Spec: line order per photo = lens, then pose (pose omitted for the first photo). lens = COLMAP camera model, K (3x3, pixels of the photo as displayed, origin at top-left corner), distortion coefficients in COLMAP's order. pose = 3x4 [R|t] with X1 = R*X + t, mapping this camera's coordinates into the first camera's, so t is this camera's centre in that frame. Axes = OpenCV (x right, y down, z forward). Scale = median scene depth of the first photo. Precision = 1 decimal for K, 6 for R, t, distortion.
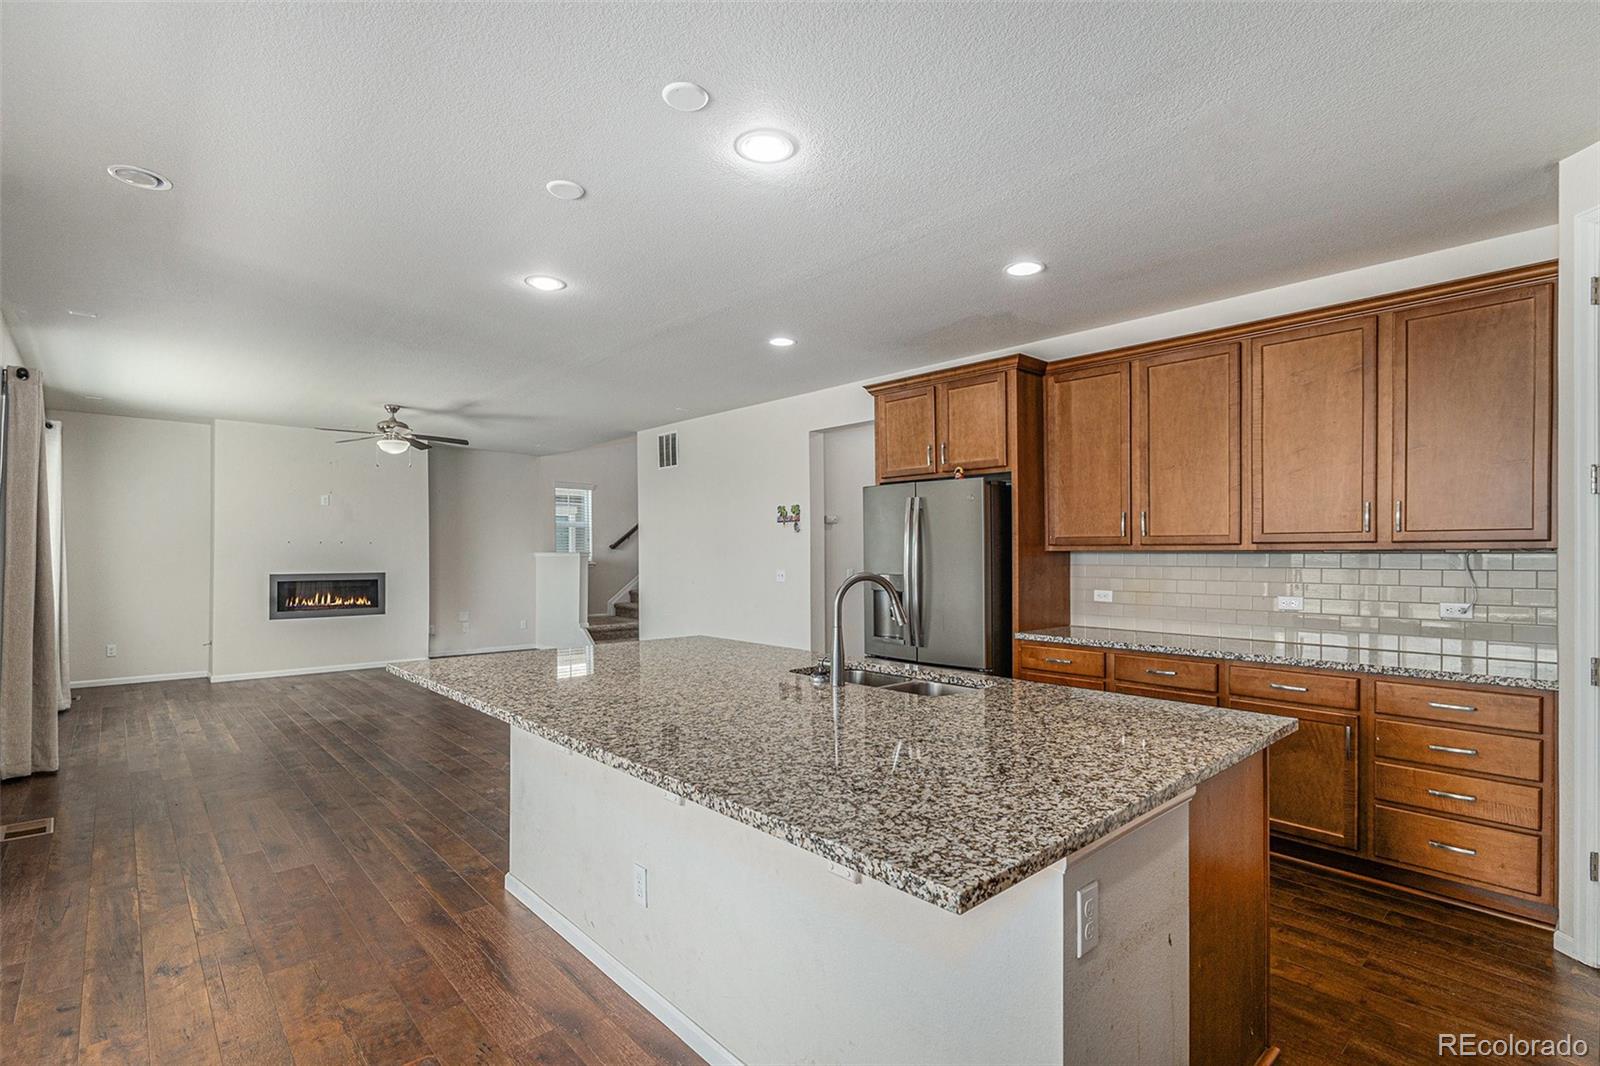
lens RADIAL K [[752.4, 0, 802.3], [0, 752.4, 539.8], [0, 0, 1]] dist [0.019529, 0.000153]
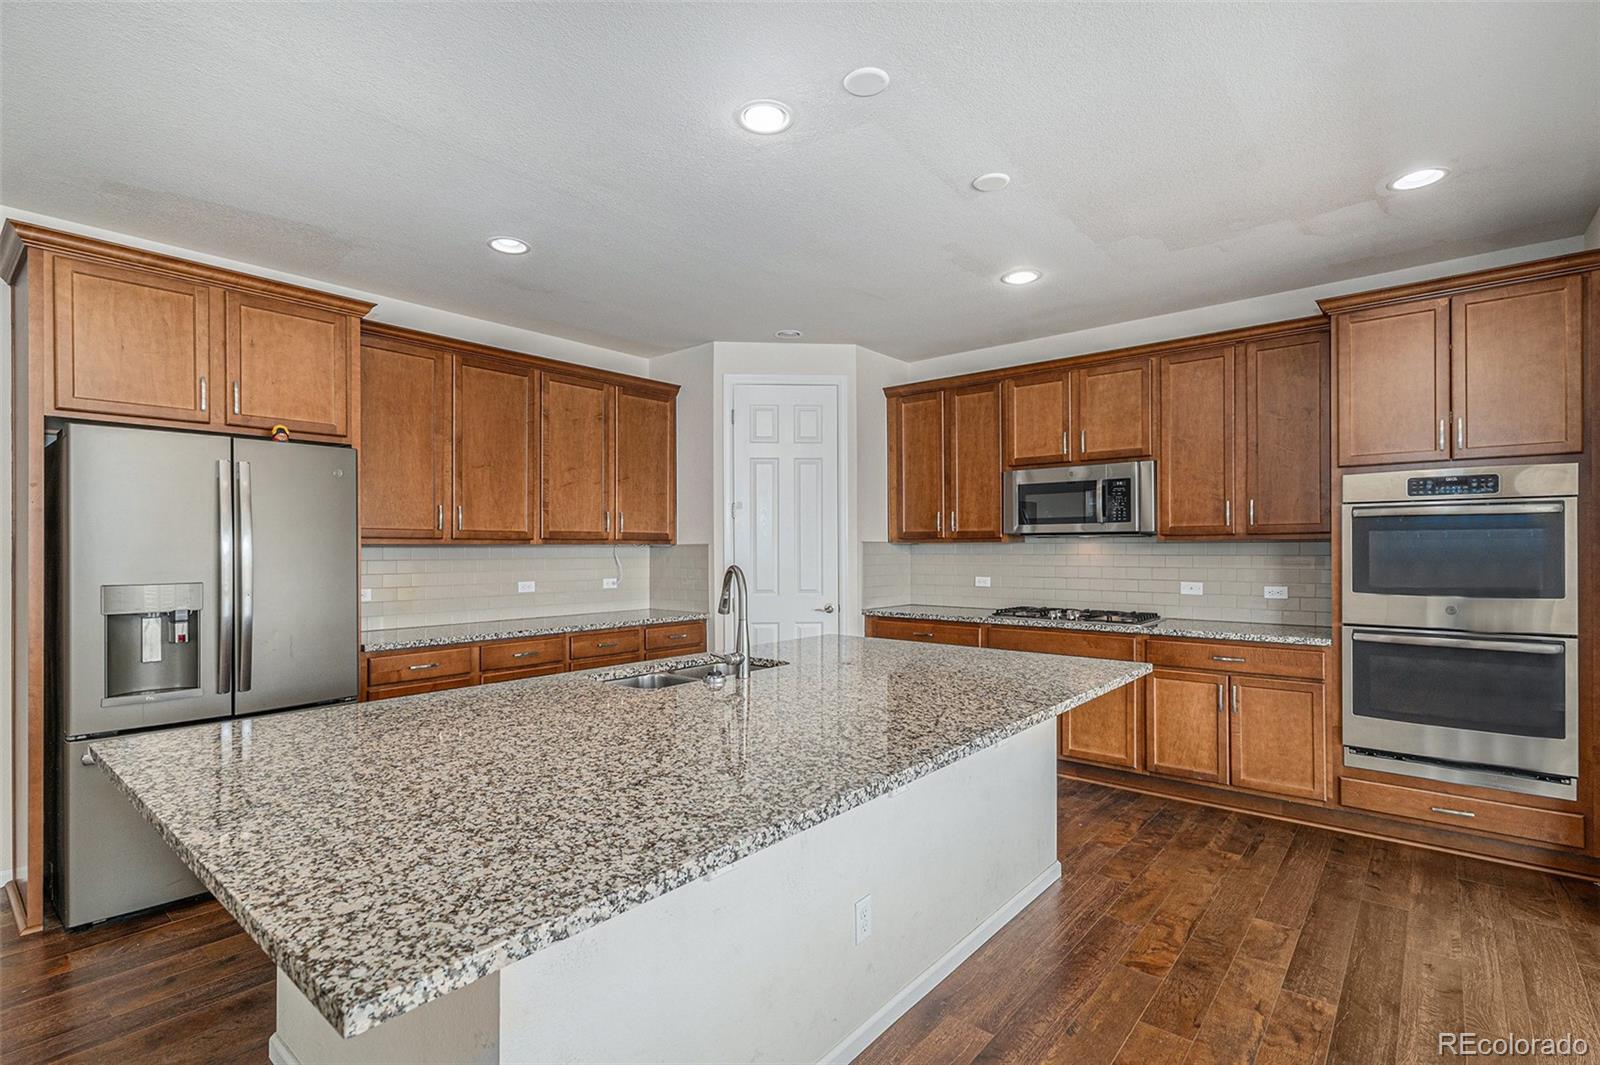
lens RADIAL K [[752.4, 0, 802.5], [0, 752.4, 544.9], [0, 0, 1]] dist [0.019529, 0.000153]
pose [[-0.118864, 0.000722, 0.992910, -0.620420], [-0.017524, 0.999842, -0.002824, 0.010007], [-0.992756, -0.017735, -0.118833, 0.670548]]
